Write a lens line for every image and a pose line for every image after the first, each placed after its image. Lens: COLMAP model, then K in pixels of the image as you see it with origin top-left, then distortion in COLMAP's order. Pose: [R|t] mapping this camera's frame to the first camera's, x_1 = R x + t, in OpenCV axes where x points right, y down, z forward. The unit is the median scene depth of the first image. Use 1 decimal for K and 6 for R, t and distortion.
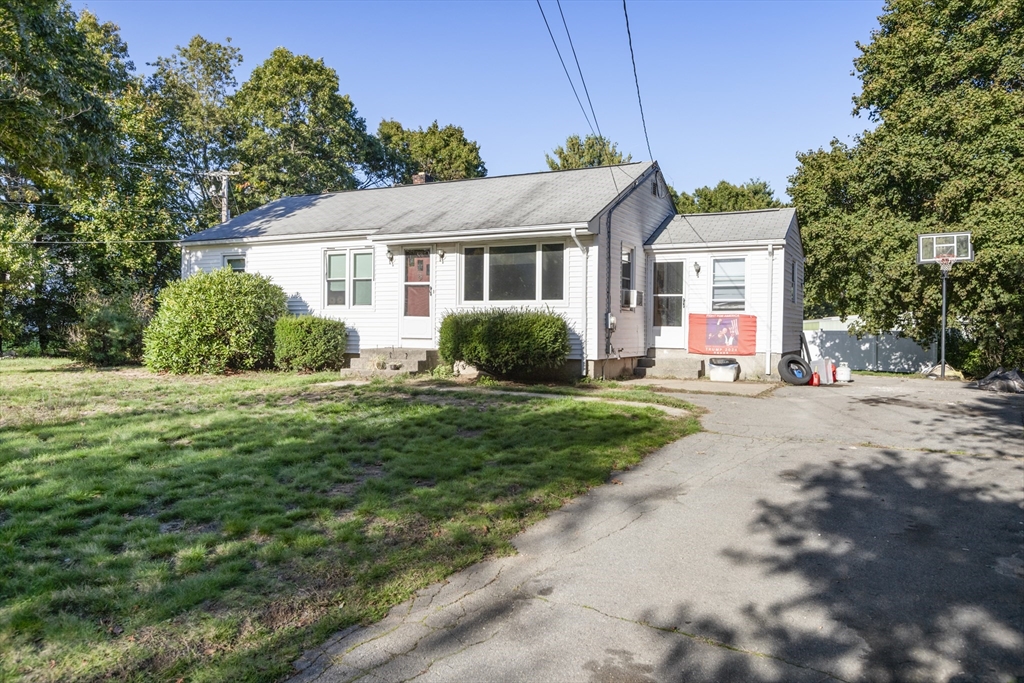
lens RADIAL K [[764.3, 0, 512.1], [0, 764.3, 343.2], [0, 0, 1]] dist [-0.001721, -0.005785]
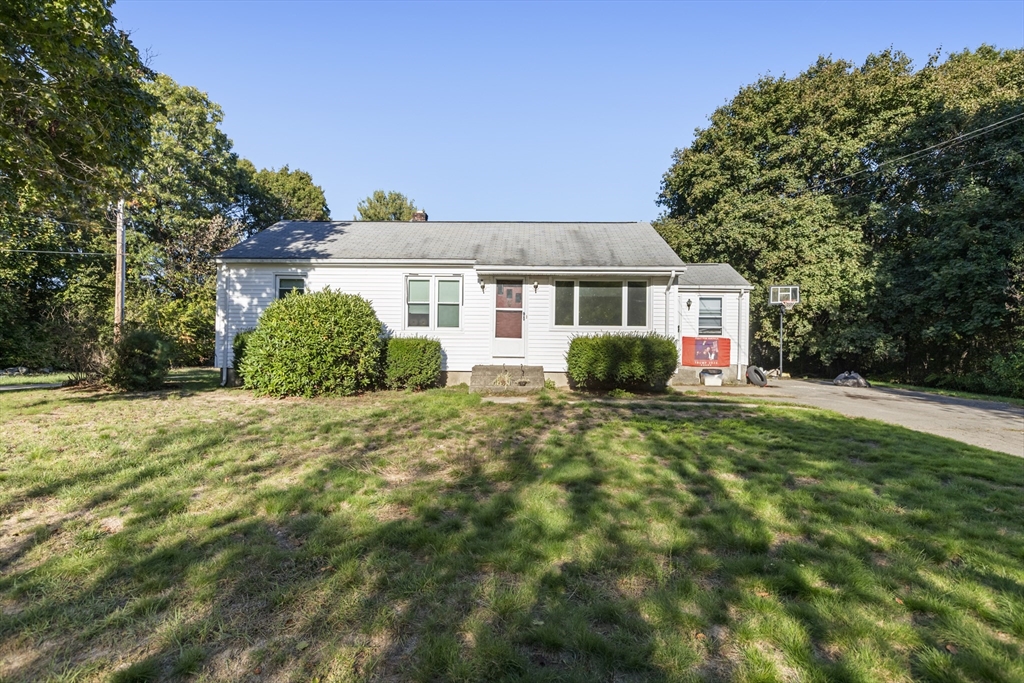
lens RADIAL K [[567.6, 0, 512.5], [0, 567.6, 339.6], [0, 0, 1]] dist [-0.002393, 0.001578]
pose [[0.896332, 0.003494, 0.443369, -0.493501], [0.006208, 0.999772, -0.020429, -0.015168], [-0.443339, 0.021064, 0.896106, 0.232712]]
